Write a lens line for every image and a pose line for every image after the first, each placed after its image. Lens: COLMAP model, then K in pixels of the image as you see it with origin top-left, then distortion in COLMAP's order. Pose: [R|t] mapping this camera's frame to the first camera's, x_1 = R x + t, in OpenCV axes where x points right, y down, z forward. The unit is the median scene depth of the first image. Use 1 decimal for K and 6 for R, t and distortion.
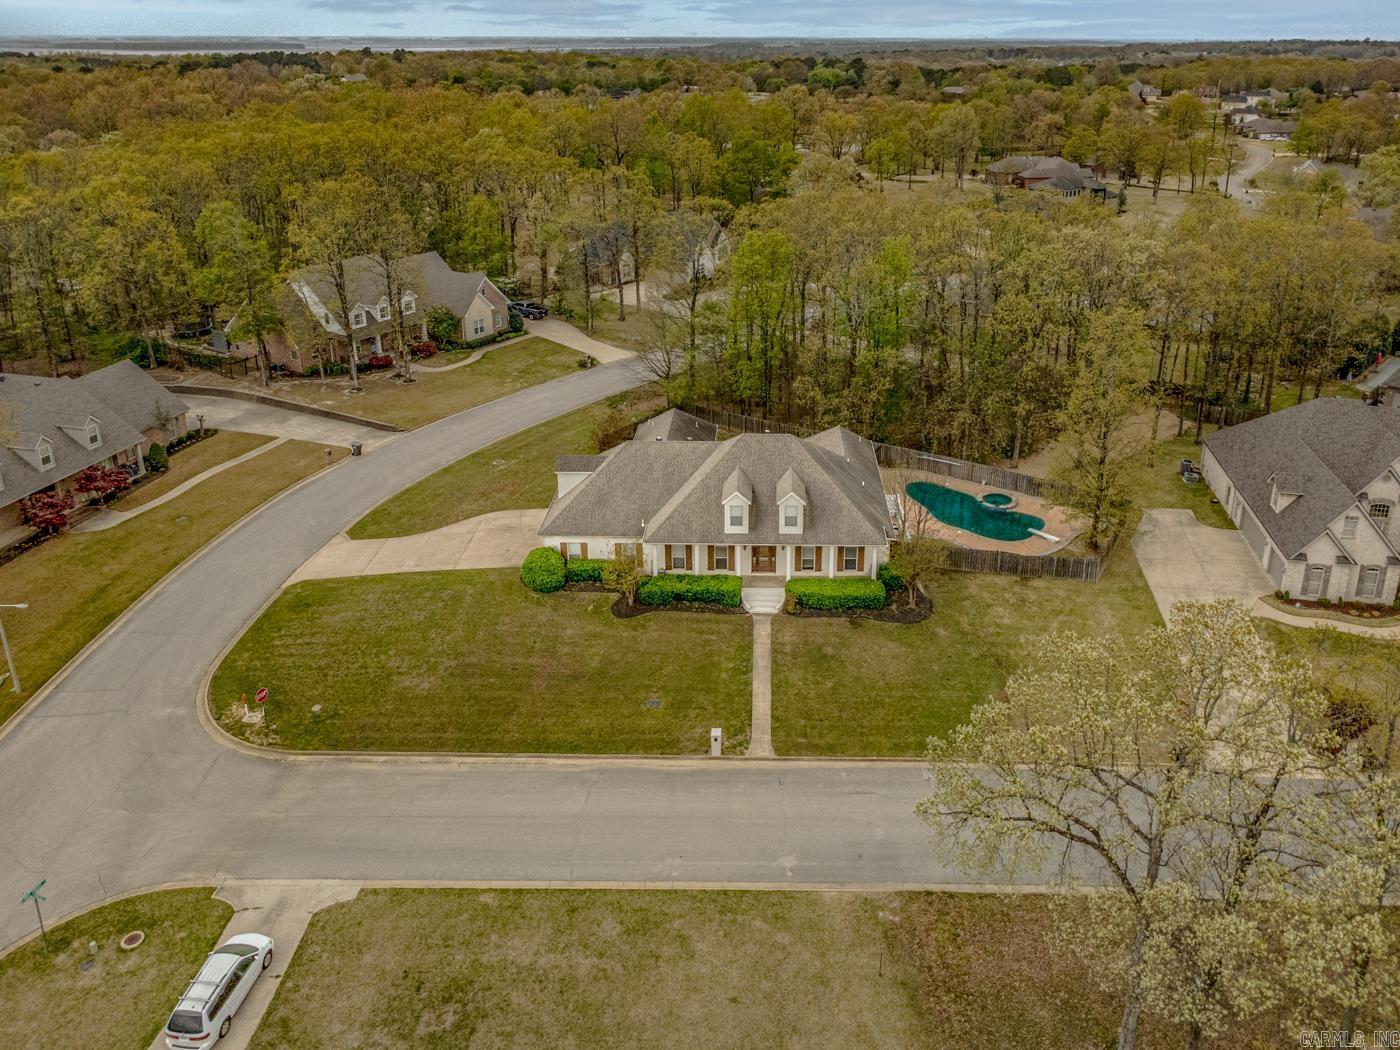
lens RADIAL K [[1033.8, 0, 753.9], [0, 1033.8, 380.7], [0, 0, 1]] dist [0.003343, 0.000927]
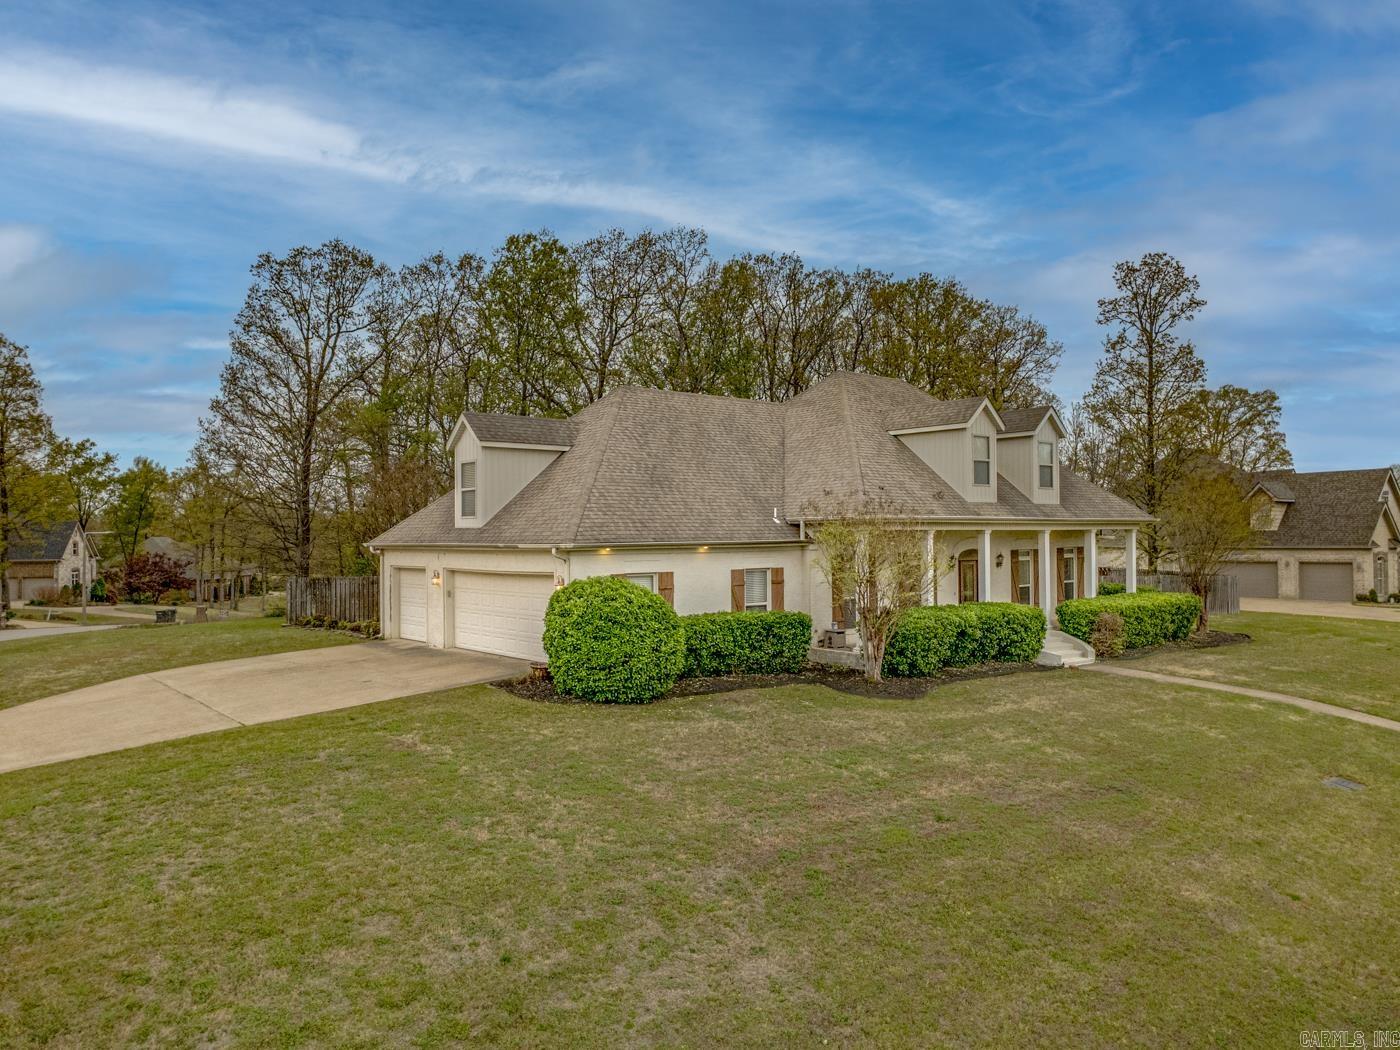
lens RADIAL K [[989.0, 0, 700.0], [0, 989.0, 525.0], [0, 0, 1]] dist [0.000643, 0.004564]
pose [[0.751743, -0.001750, 0.659453, -0.384712], [0.223327, 0.941583, -0.252083, 0.233518], [-0.620489, 0.336775, 0.708220, 0.762515]]
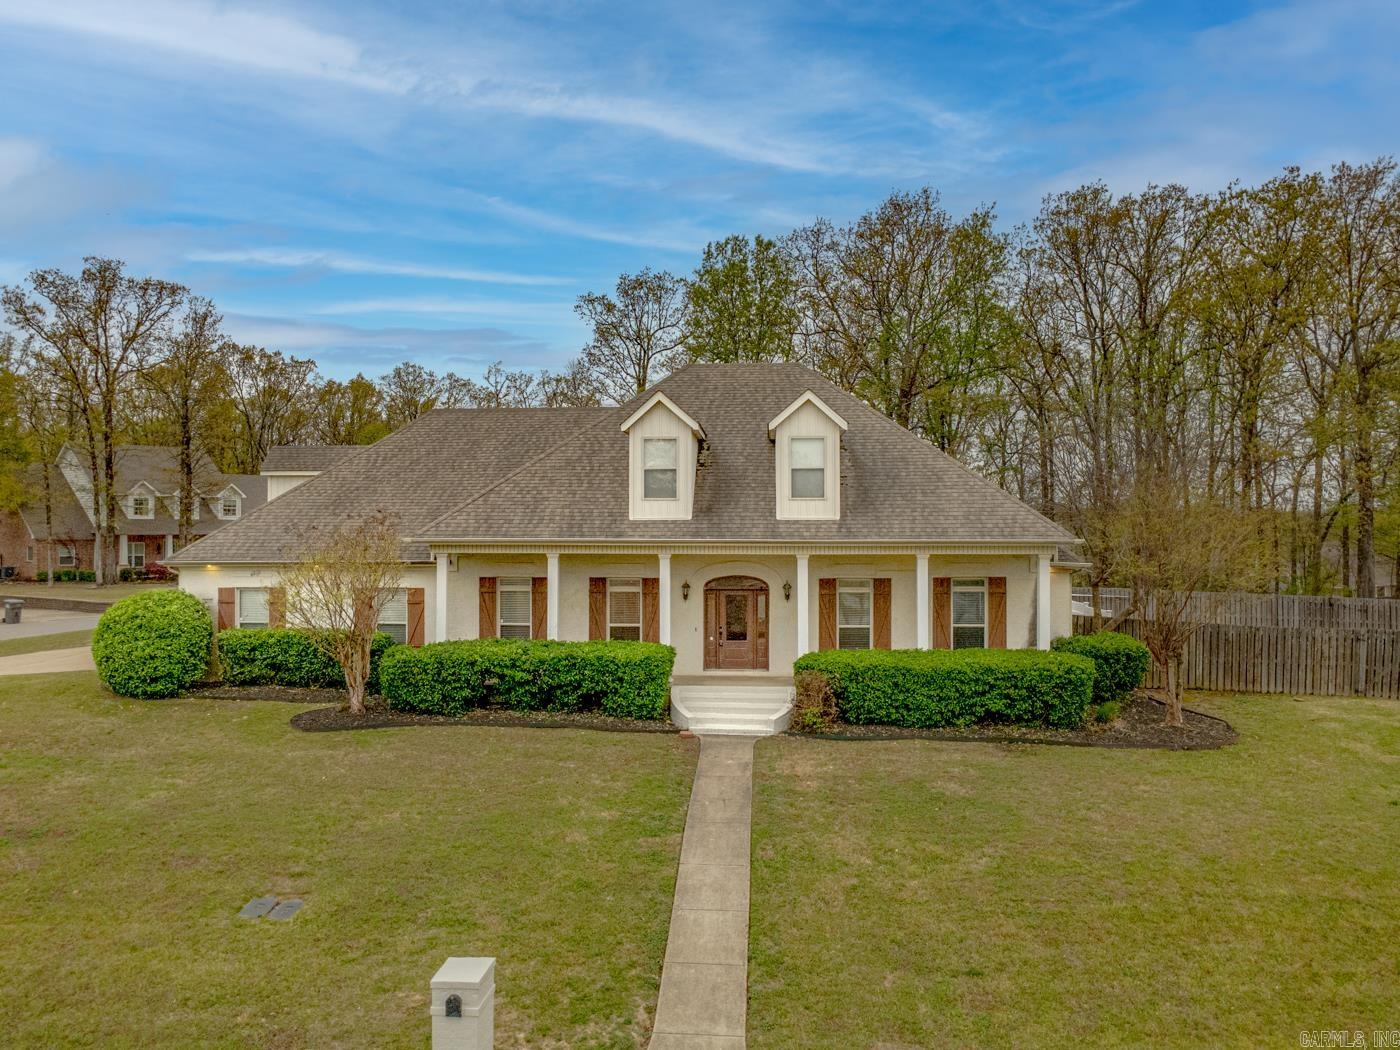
lens RADIAL K [[1027.1, 0, 700.0], [0, 1027.1, 525.0], [0, 0, 1]] dist [0.005538, 0.001540]
pose [[0.998889, -0.002097, -0.047088, 0.014418], [-0.013109, 0.947240, -0.320256, 0.261959], [0.045275, 0.320517, 0.946160, 0.643779]]
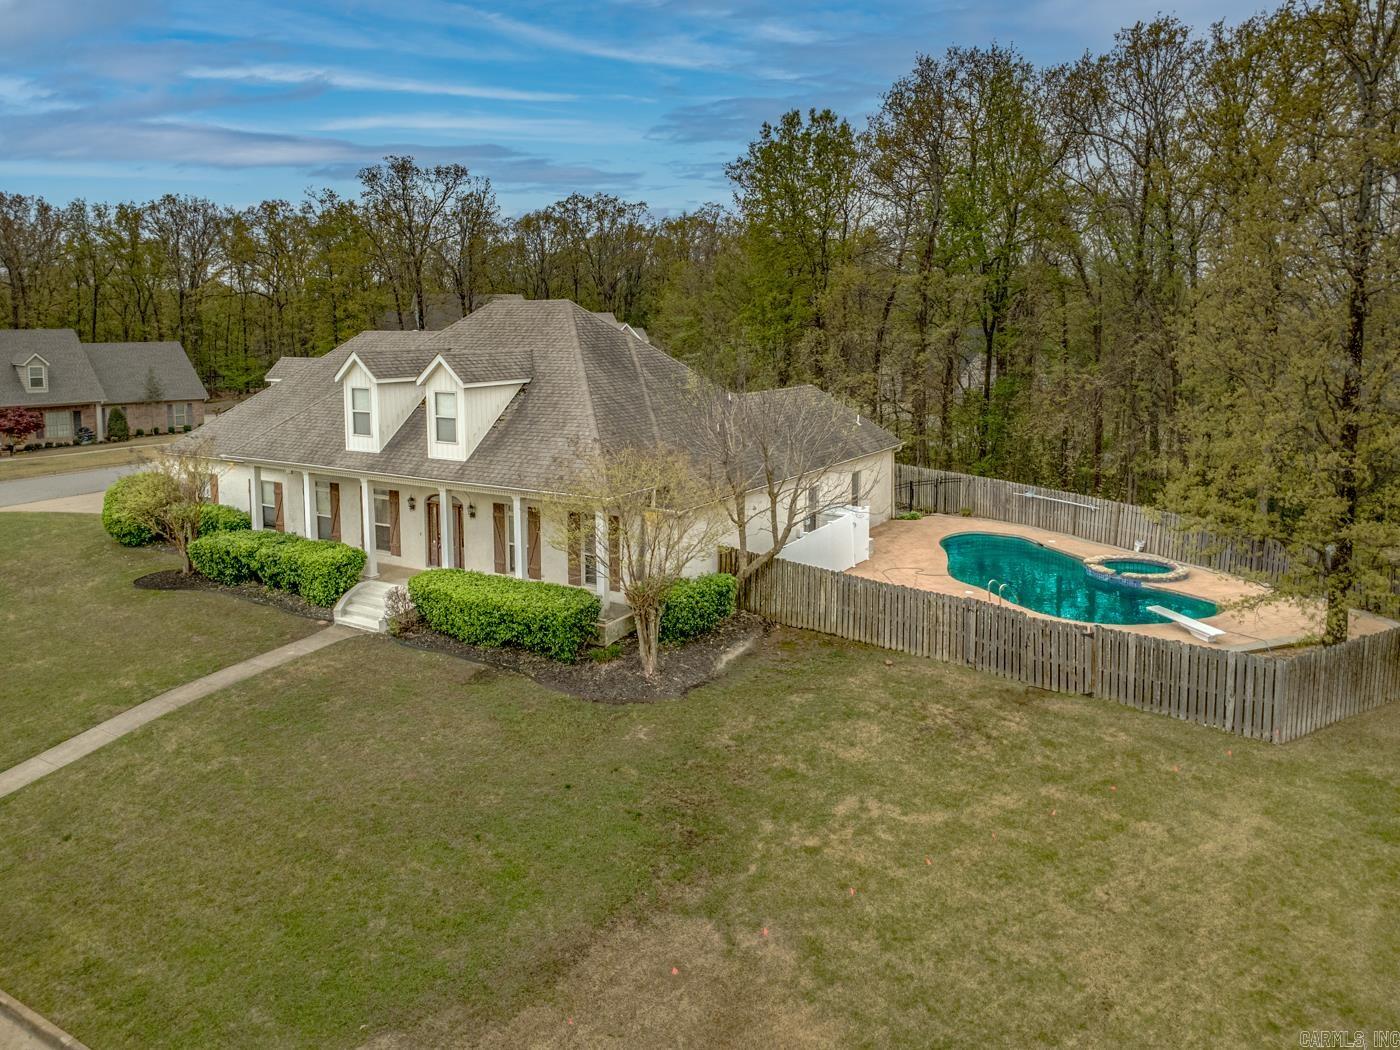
lens RADIAL K [[1022.2, 0, 706.3], [0, 1022.2, 422.5], [0, 0, 1]] dist [0.007925, 0.001370]
pose [[0.865695, 0.049624, -0.498107, 0.343521], [-0.157063, 0.971750, -0.176160, 0.189100], [0.475294, 0.230735, 0.849033, 0.664951]]
